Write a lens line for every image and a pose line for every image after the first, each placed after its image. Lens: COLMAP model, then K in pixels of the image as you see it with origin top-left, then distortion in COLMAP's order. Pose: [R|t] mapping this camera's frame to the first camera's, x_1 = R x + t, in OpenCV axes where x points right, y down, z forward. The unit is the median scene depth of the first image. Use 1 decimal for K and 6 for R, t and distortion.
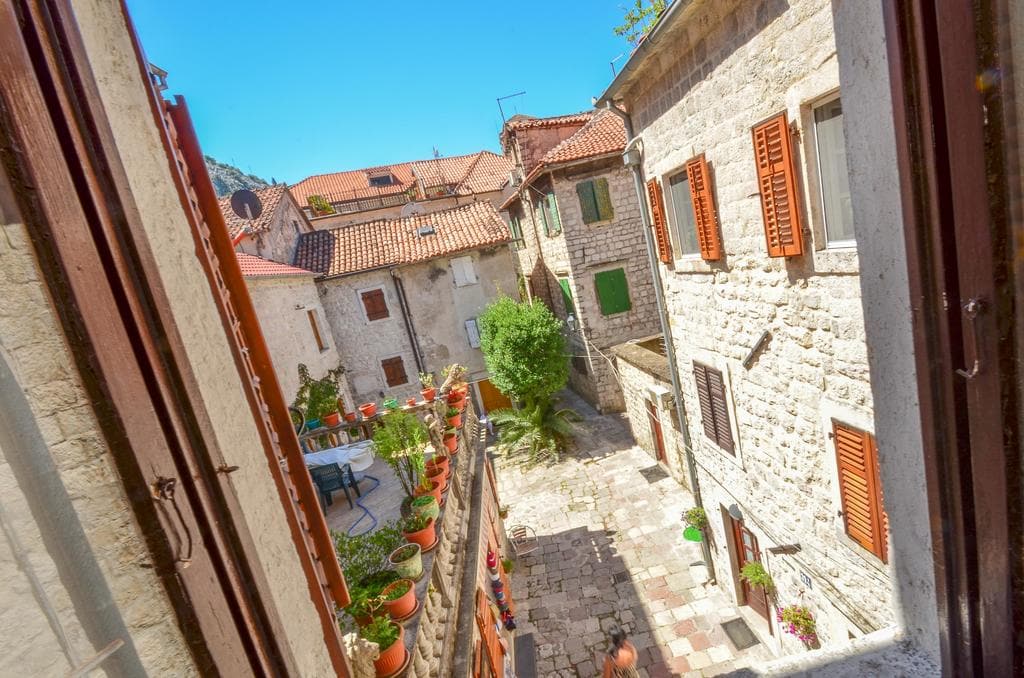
lens RADIAL K [[466.1, 0, 543.7], [0, 466.1, 338.8], [0, 0, 1]] dist [0.000960, 0.000001]
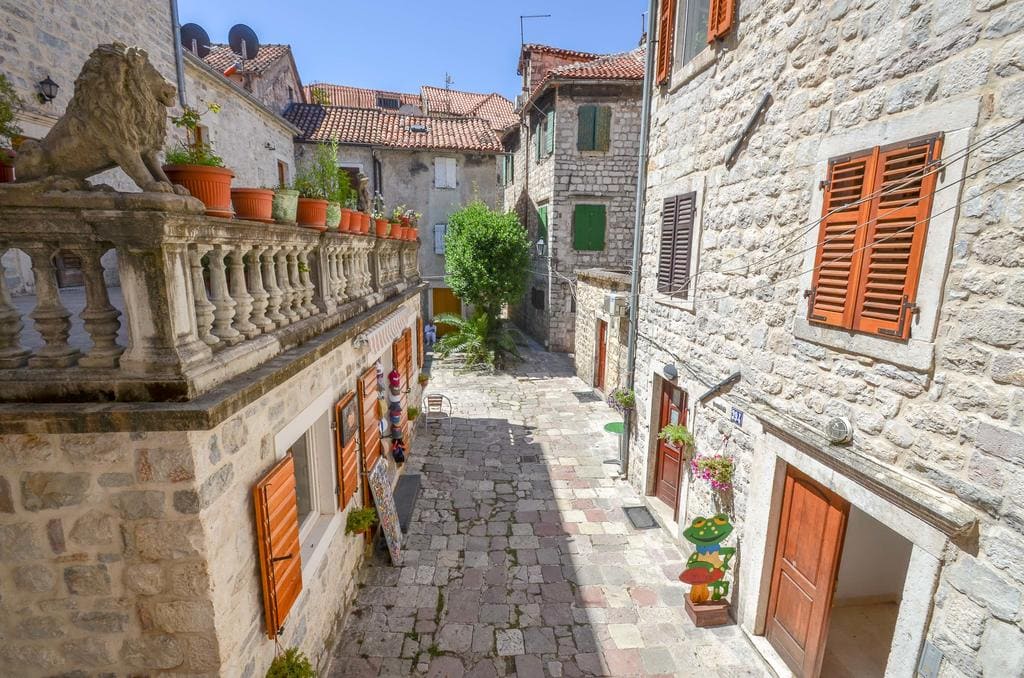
lens RADIAL K [[446.9, 0, 507.2], [0, 446.9, 350.9], [0, 0, 1]] dist [0.002823, -0.009215]
pose [[0.971630, 0.236502, -0.001606, 0.046900], [-0.236454, 0.971533, 0.014597, 0.187176], [0.005012, -0.013804, 0.999892, 0.066629]]
